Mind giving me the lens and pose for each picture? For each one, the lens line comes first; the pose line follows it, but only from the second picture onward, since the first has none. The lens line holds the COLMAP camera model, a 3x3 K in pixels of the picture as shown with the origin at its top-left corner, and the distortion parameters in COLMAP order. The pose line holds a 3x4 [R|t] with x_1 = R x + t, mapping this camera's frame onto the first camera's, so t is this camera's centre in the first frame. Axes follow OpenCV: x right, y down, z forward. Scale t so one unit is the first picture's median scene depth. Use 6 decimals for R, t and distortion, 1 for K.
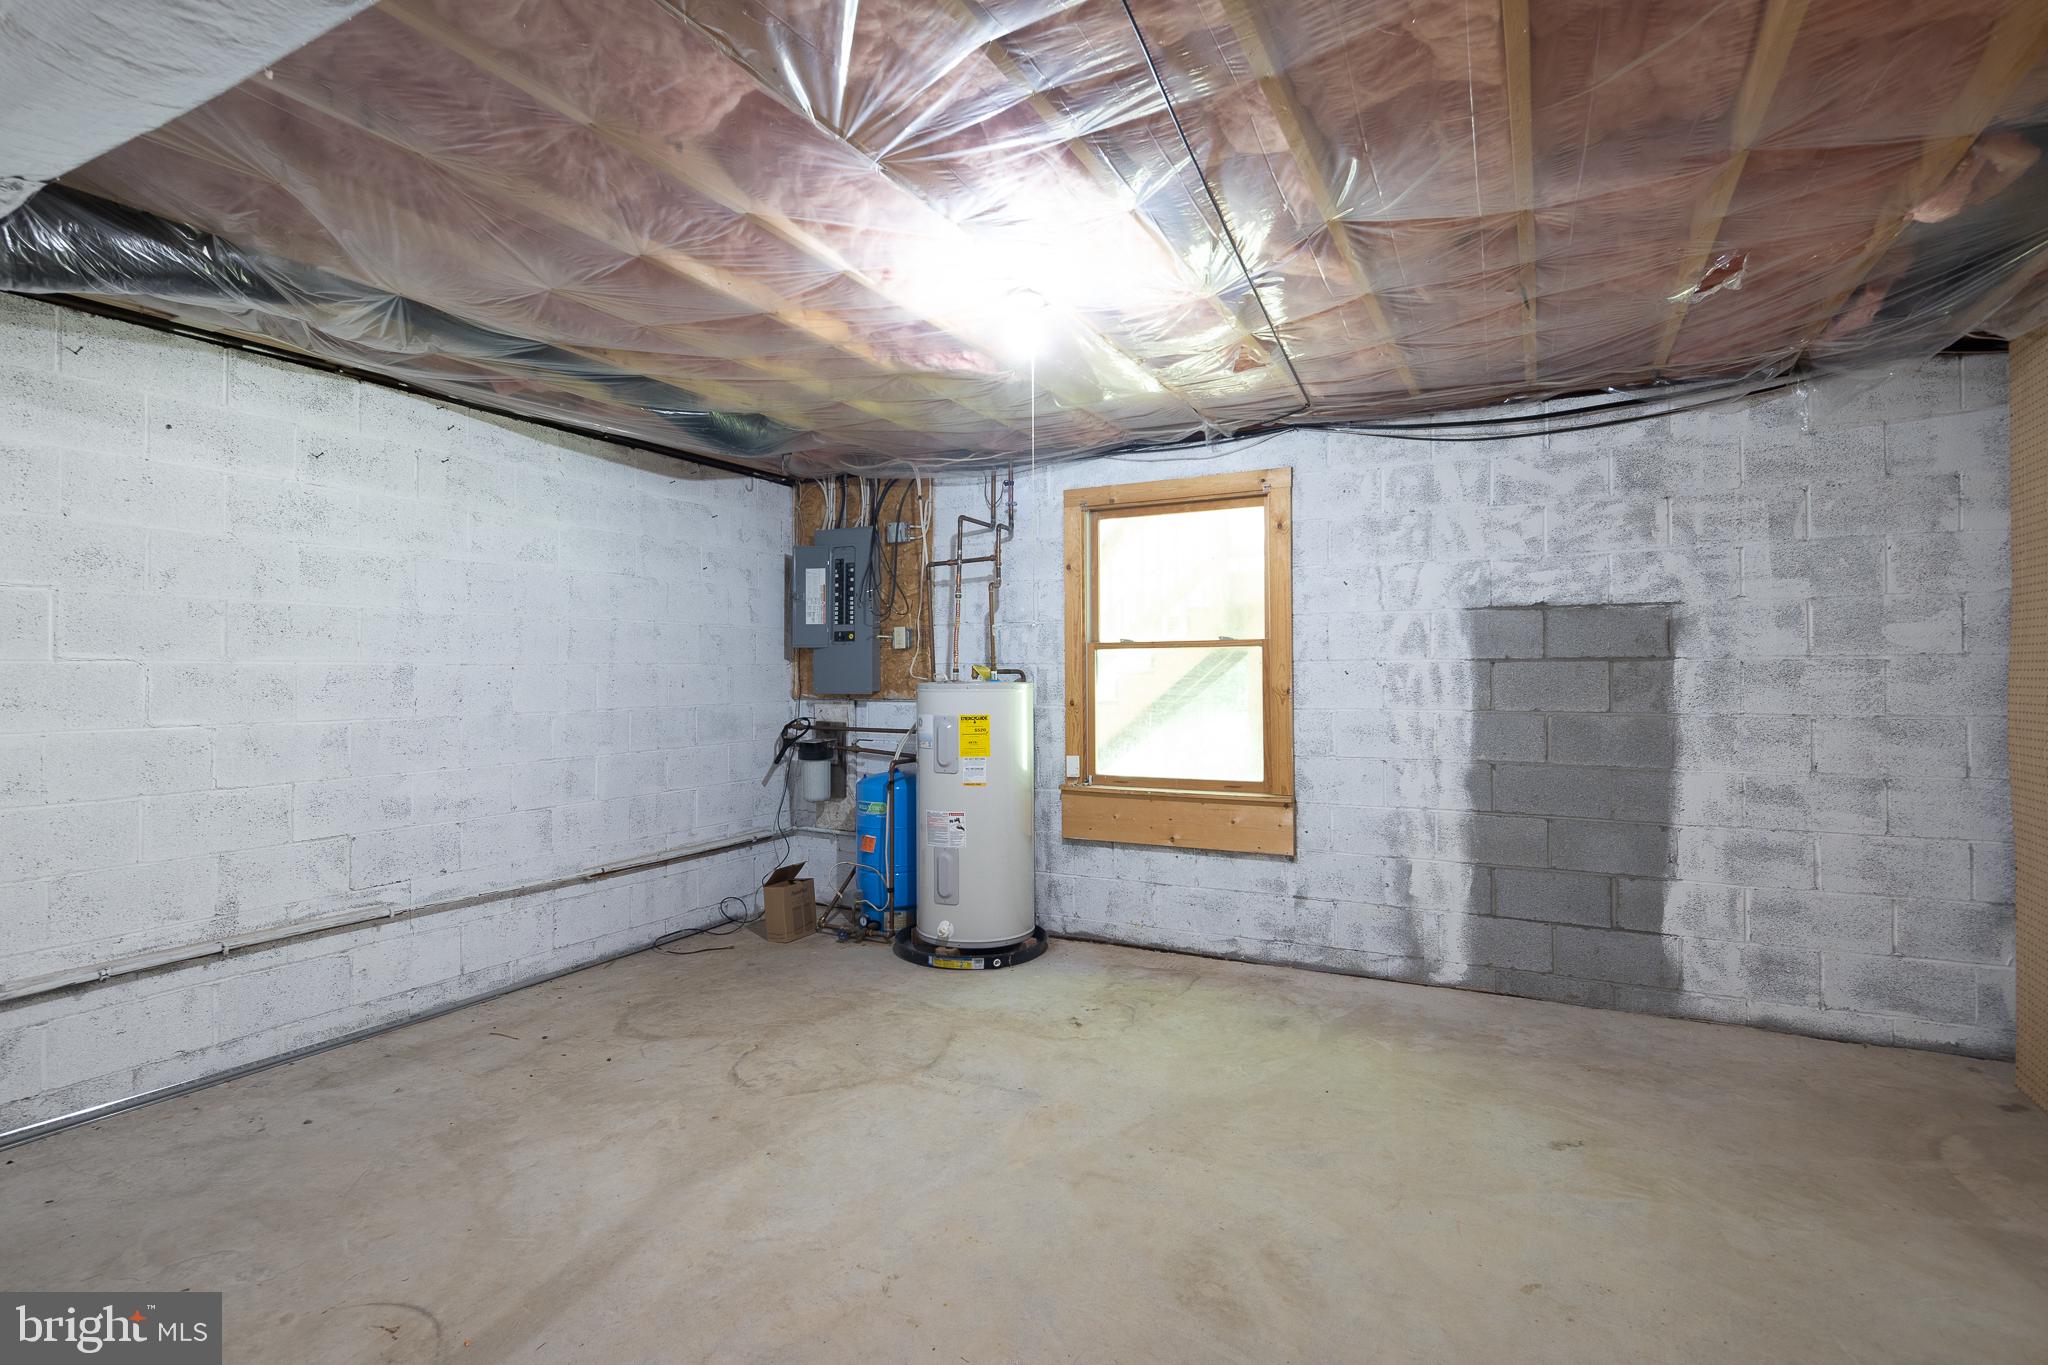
lens RADIAL K [[975.4, 0, 994.4], [0, 975.4, 657.4], [0, 0, 1]] dist [-0.009039, 0.004870]
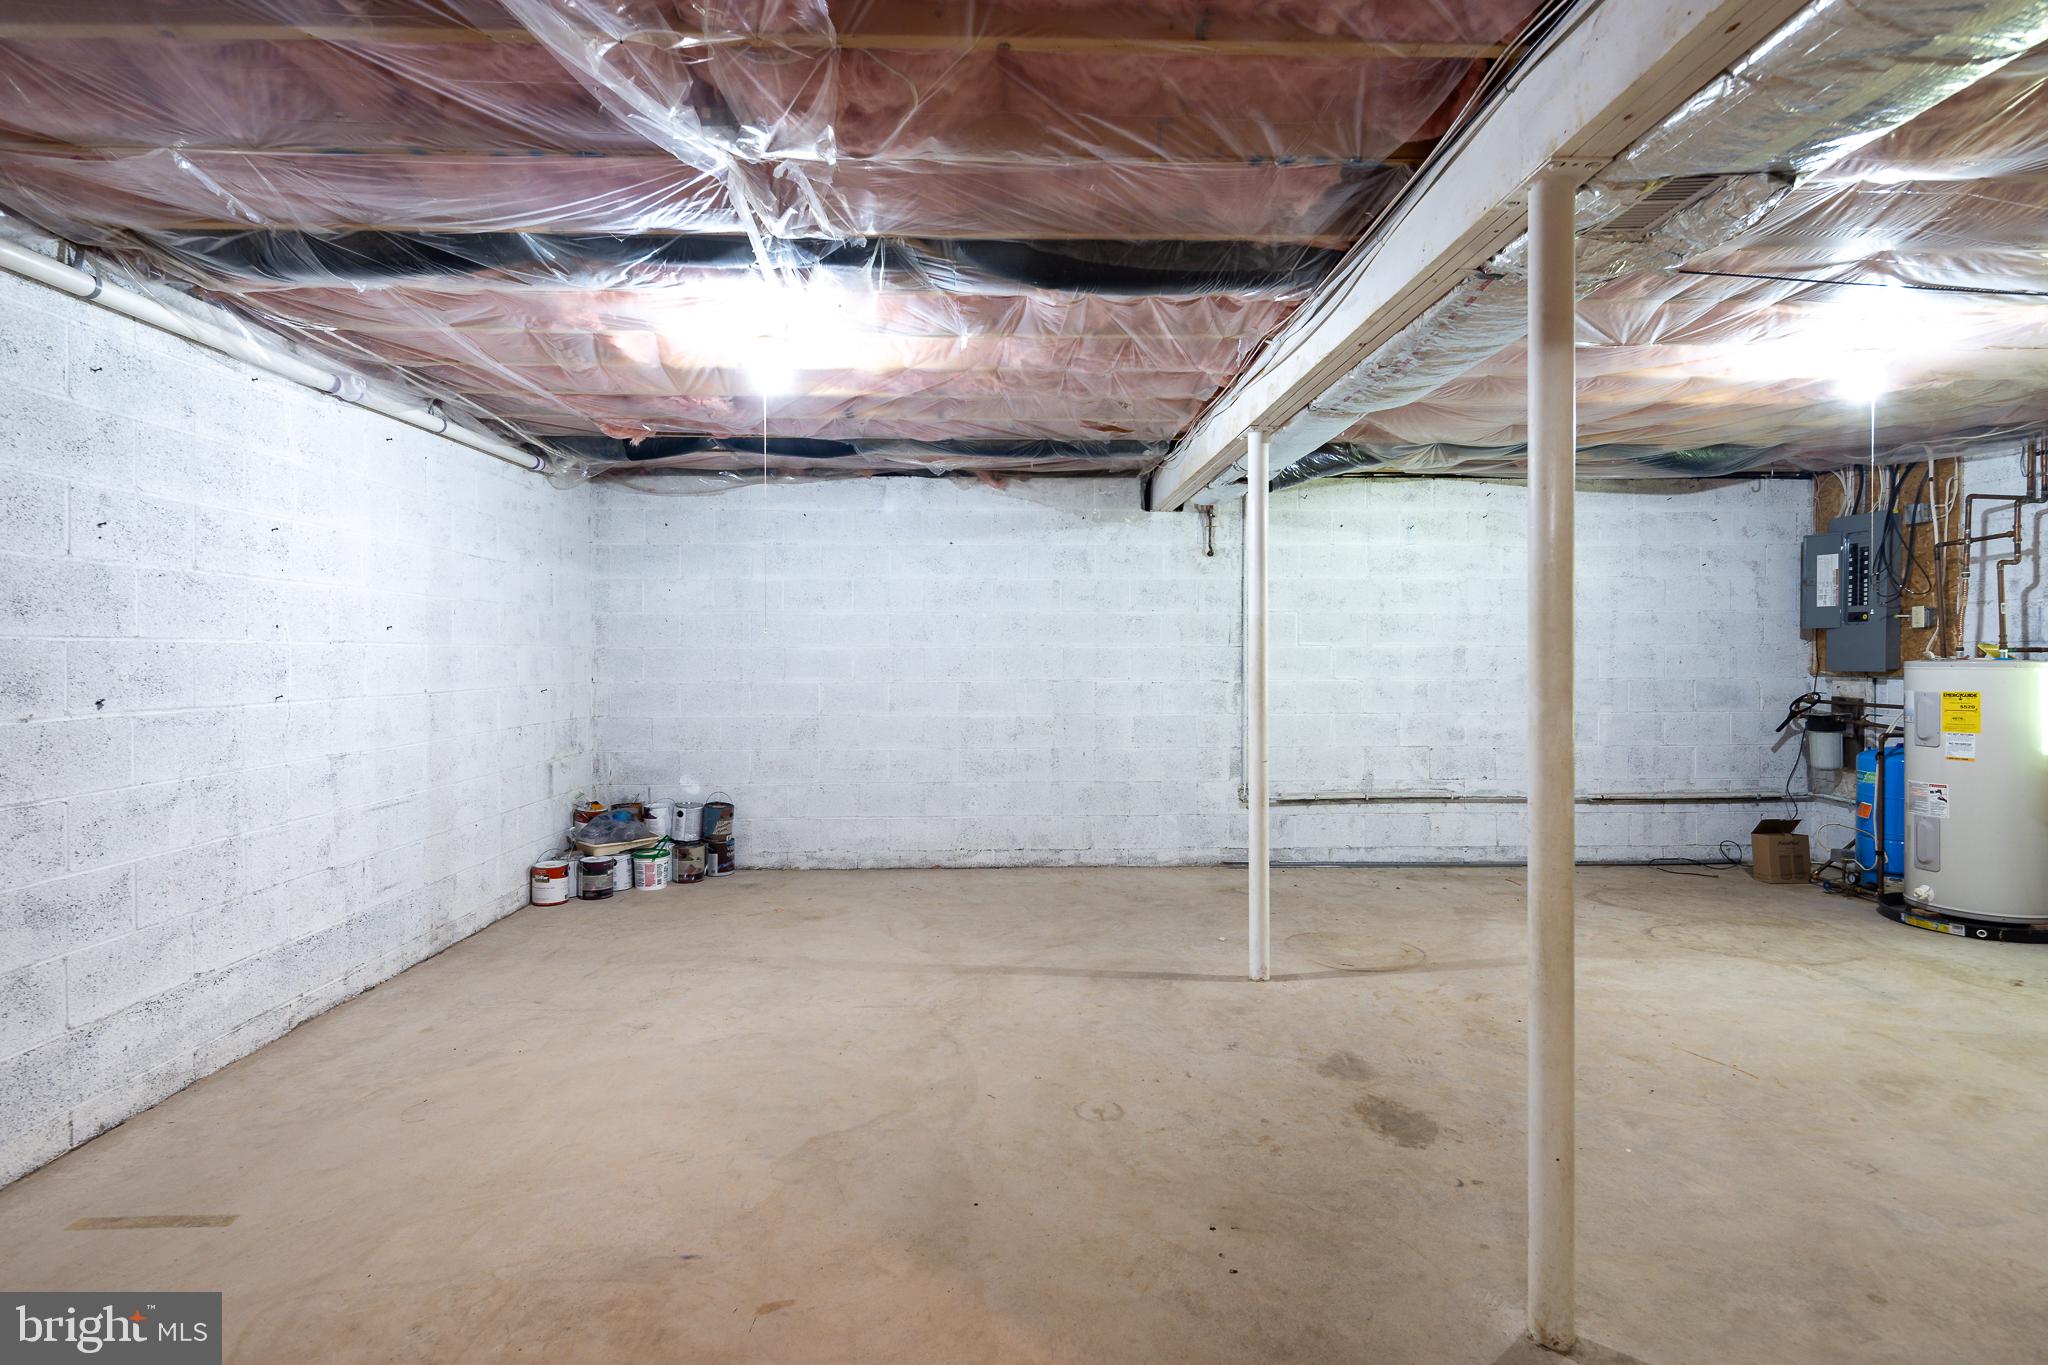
lens RADIAL K [[975.4, 0, 1025.9], [0, 975.4, 668.3], [0, 0, 1]] dist [-0.009039, 0.004870]
pose [[0.489156, 0.014764, -0.872071, 0.358229], [0.014561, 0.999579, 0.025090, -0.006092], [0.872075, -0.024971, 0.488735, -0.335793]]
